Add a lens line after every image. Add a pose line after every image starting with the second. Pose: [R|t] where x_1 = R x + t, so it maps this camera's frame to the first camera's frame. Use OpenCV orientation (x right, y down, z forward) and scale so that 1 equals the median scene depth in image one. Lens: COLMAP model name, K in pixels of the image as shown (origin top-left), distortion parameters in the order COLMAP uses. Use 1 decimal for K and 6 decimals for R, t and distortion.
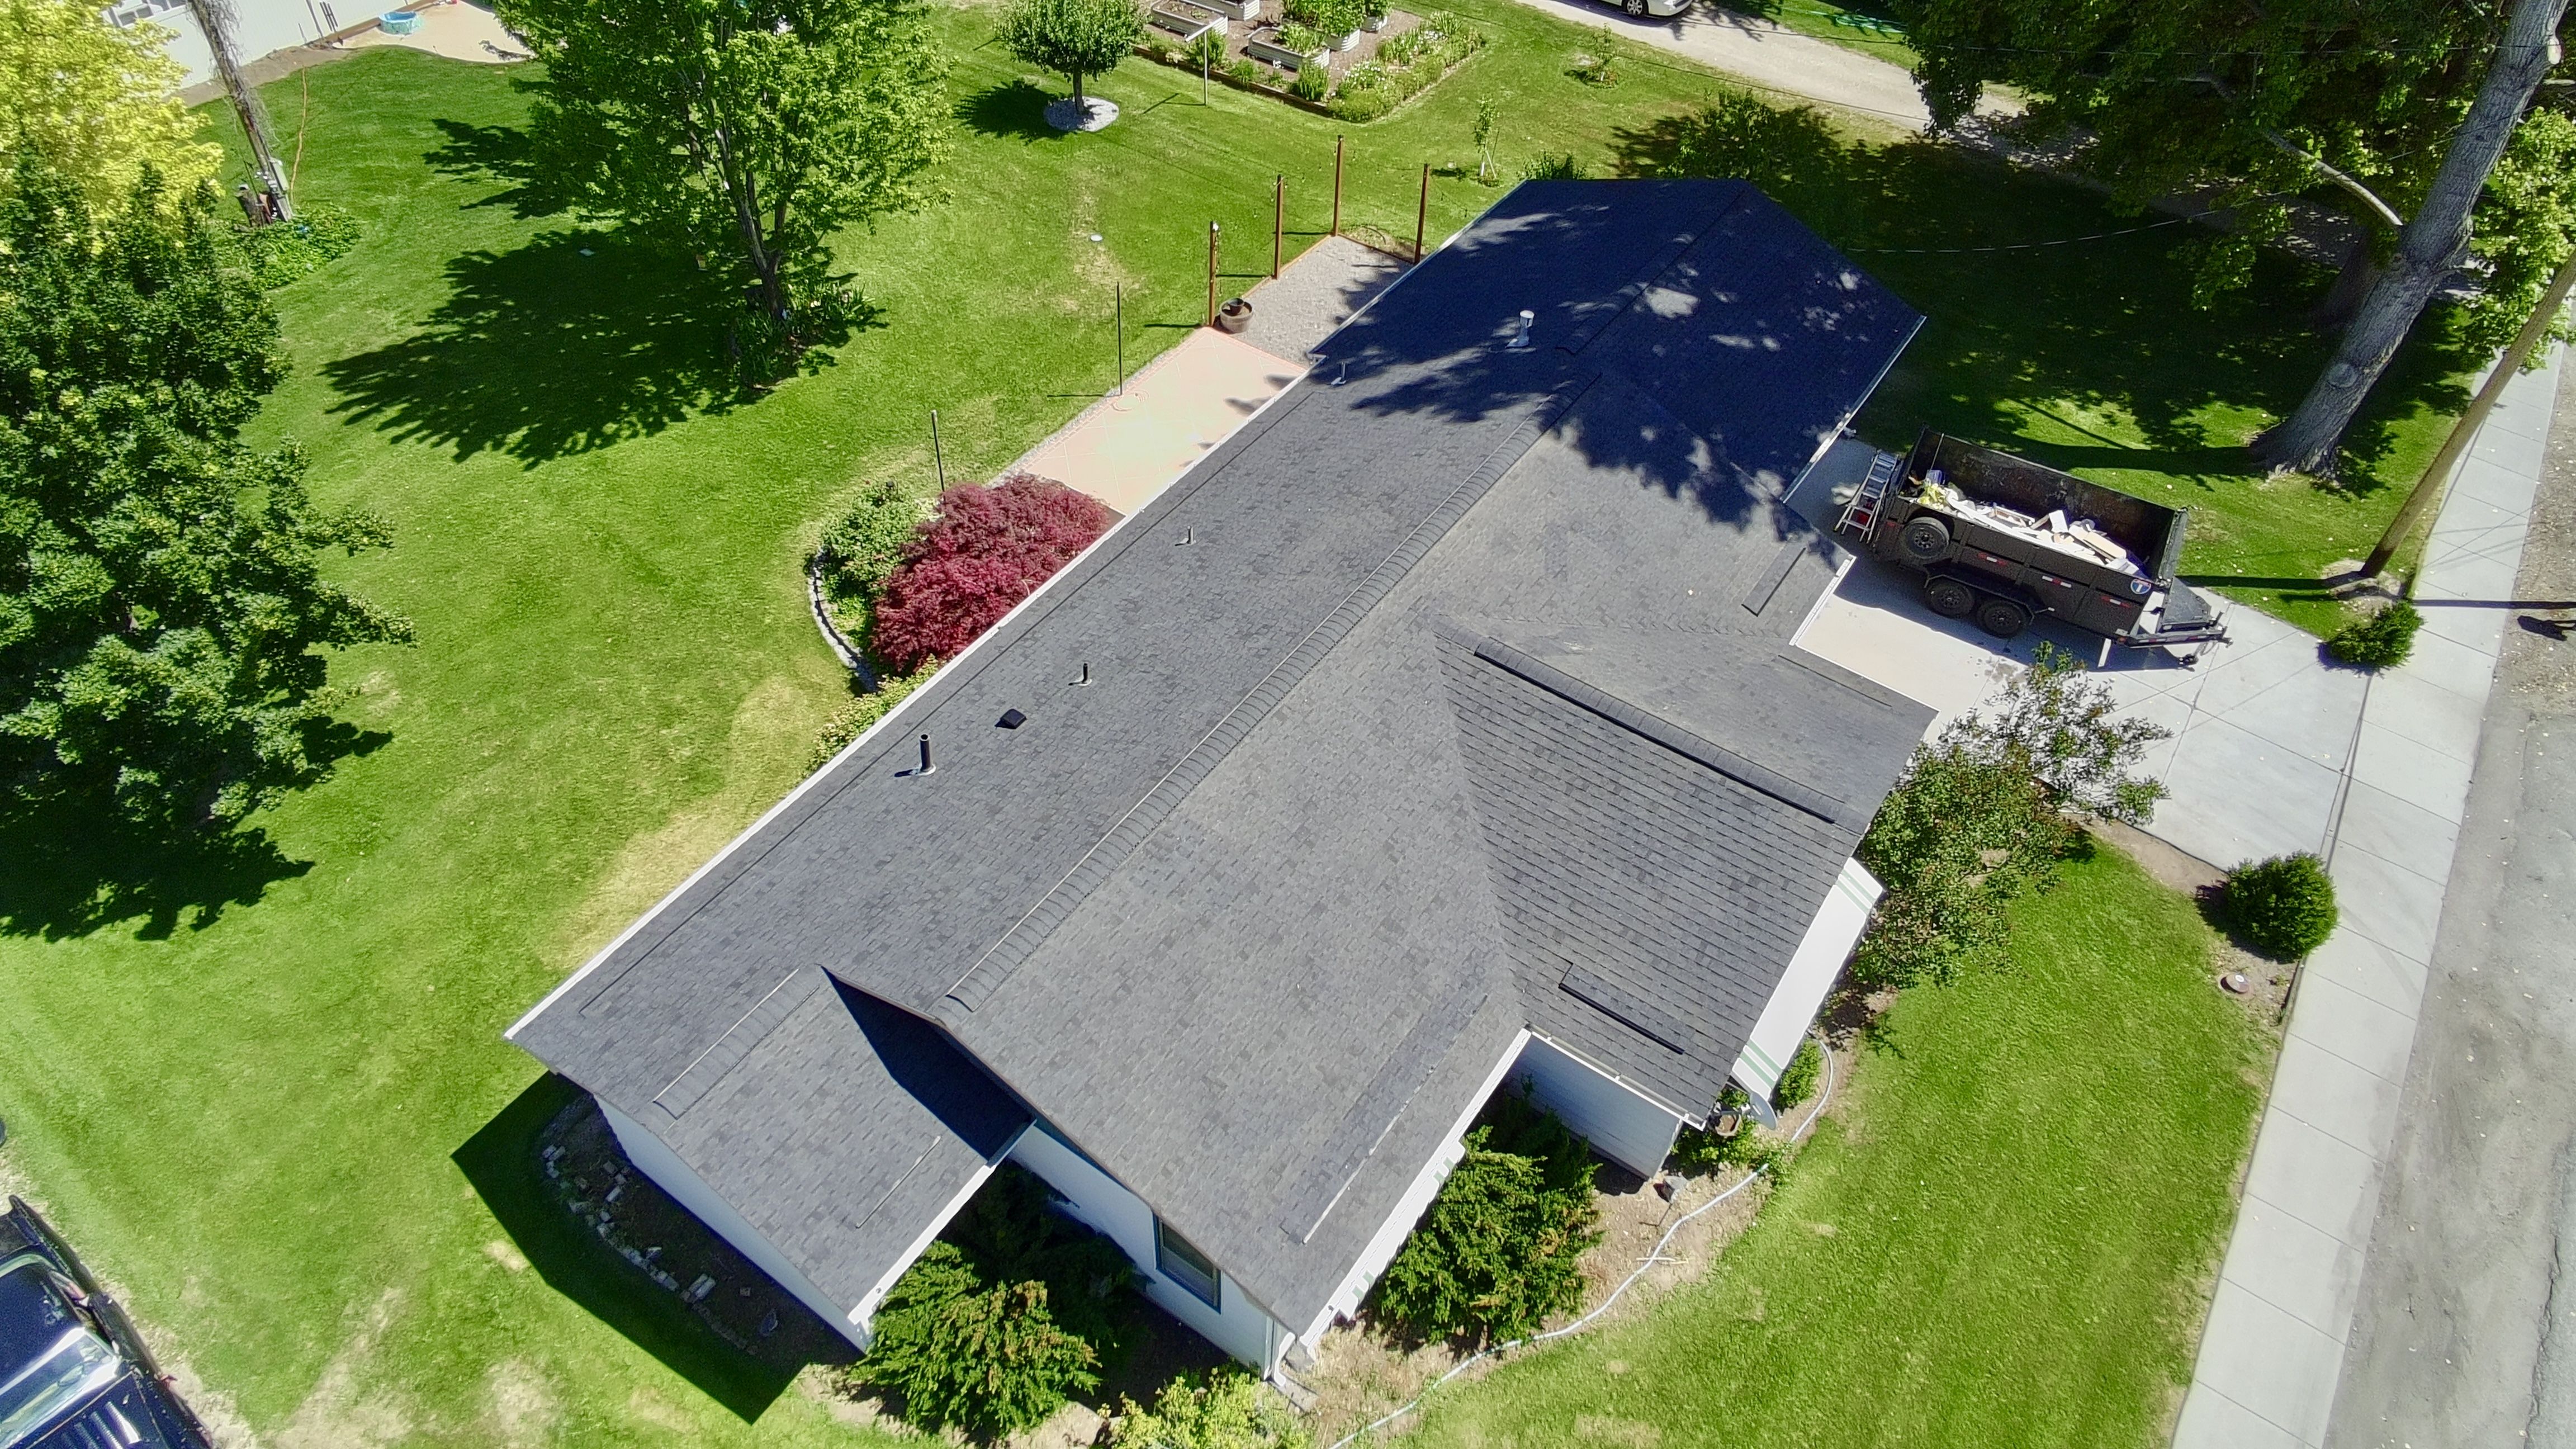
lens RADIAL K [[1566.7, 0, 1286.8], [0, 1566.7, 718.0], [0, 0, 1]] dist [-0.042963, 0.023545]
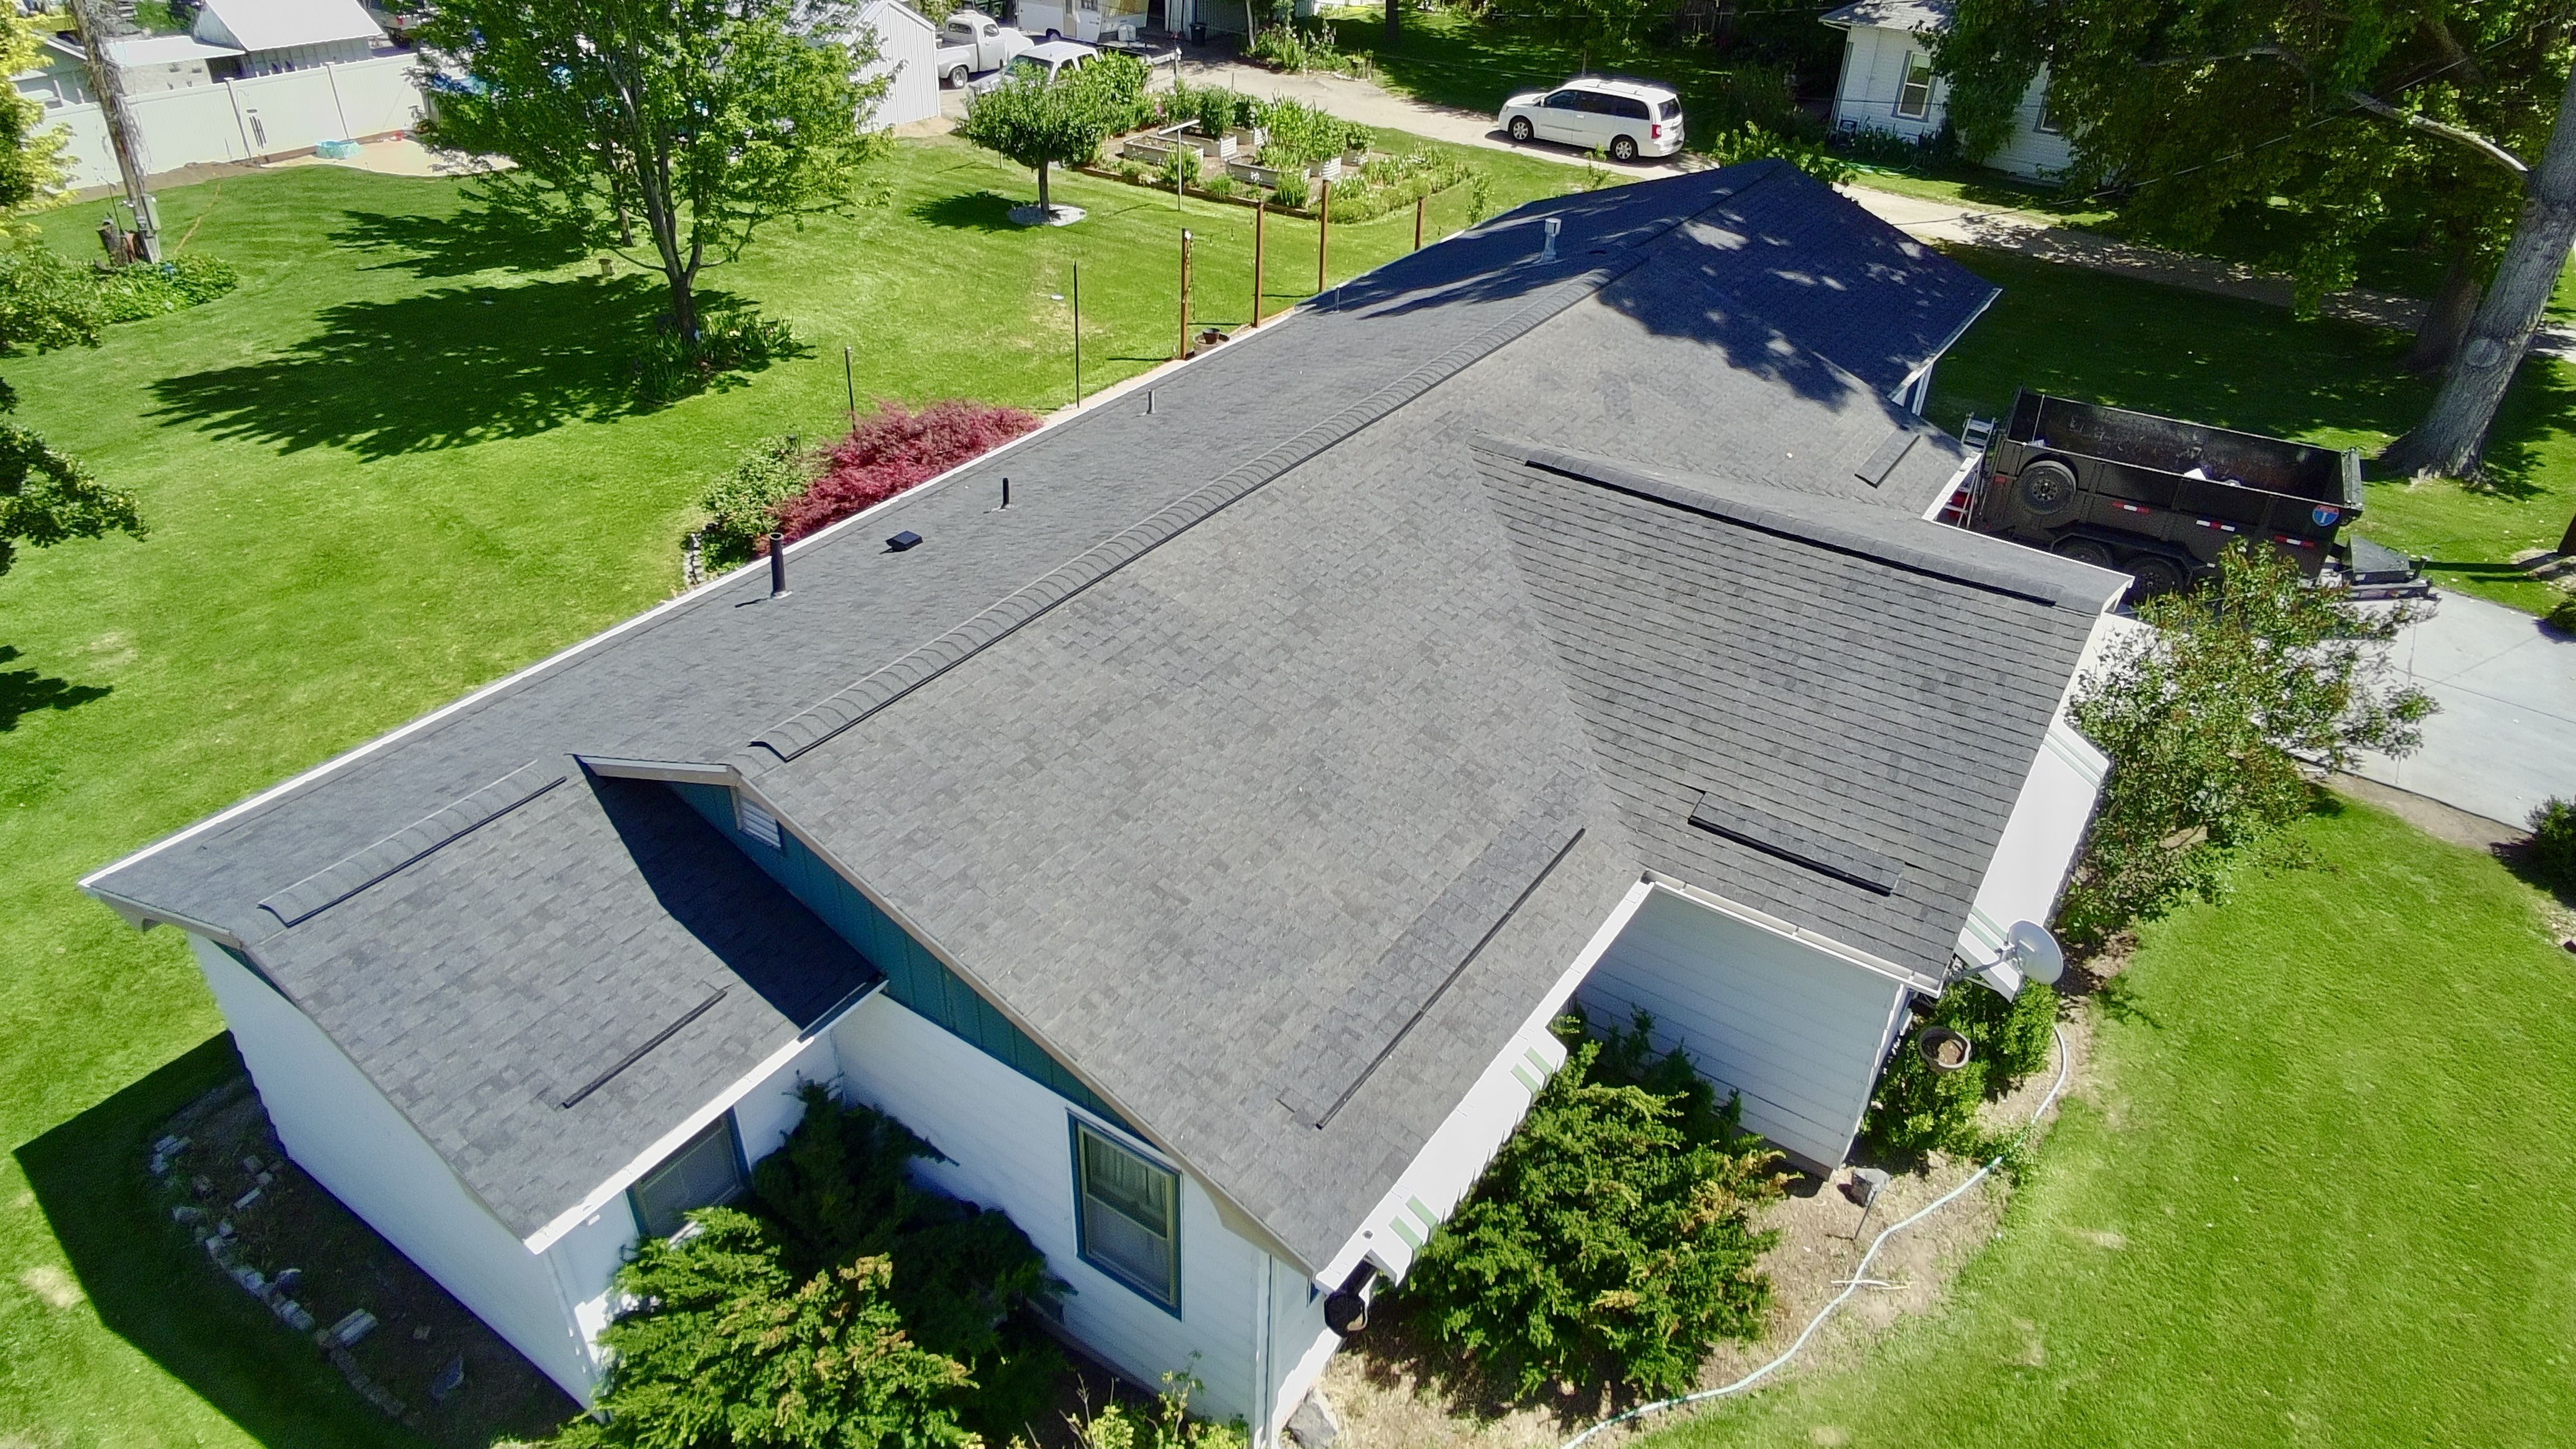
lens RADIAL K [[1694.4, 0, 1284.7], [0, 1694.4, 539.9], [0, 0, 1]] dist [-0.052433, 0.039123]
pose [[0.999883, -0.011702, 0.009863, -0.004238], [0.013763, 0.969387, -0.245153, 0.202627], [-0.006692, 0.245260, 0.969434, 0.237642]]
